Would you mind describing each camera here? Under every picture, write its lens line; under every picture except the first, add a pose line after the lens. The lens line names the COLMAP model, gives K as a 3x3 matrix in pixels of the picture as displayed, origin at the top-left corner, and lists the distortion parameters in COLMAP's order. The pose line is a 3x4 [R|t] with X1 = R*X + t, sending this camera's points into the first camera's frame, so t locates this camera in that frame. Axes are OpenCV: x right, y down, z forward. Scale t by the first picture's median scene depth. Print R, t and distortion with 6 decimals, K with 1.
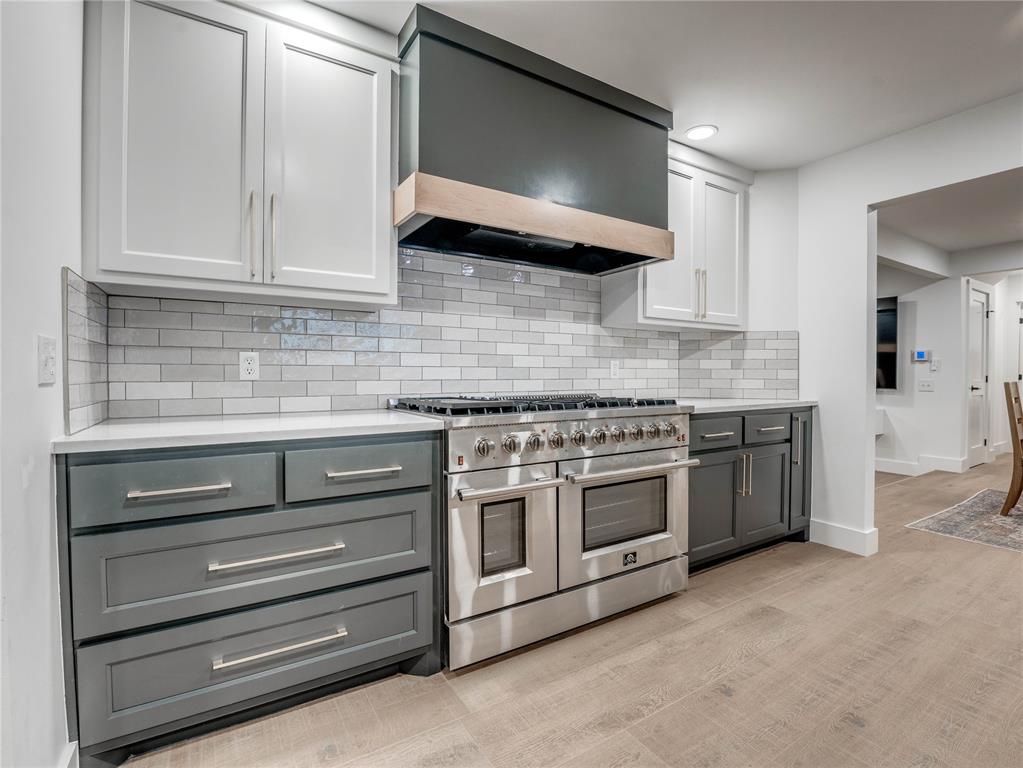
lens RADIAL K [[480.1, 0, 510.6], [0, 480.1, 380.4], [0, 0, 1]] dist [-0.024505, 0.000550]
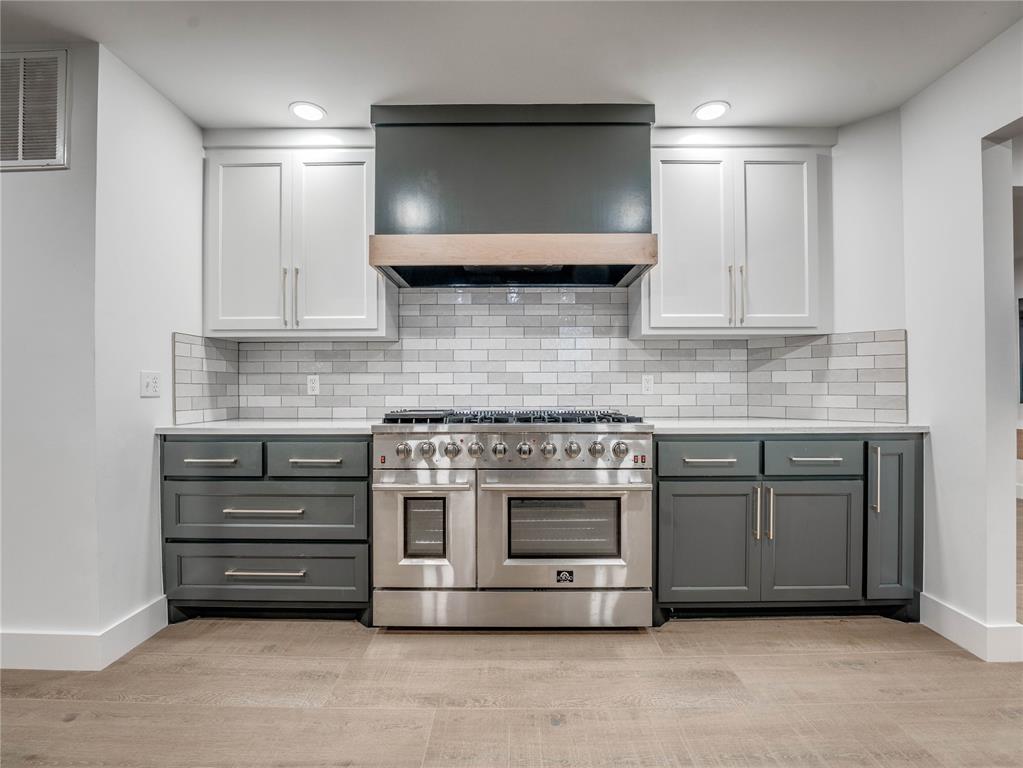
lens RADIAL K [[482.6, 0, 508.3], [0, 482.6, 386.4], [0, 0, 1]] dist [-0.026347, 0.000318]
pose [[0.840974, -0.006192, -0.541040, 0.632687], [-0.003373, 0.999855, -0.016686, -0.003256], [0.541065, 0.015857, 0.840831, 0.085119]]
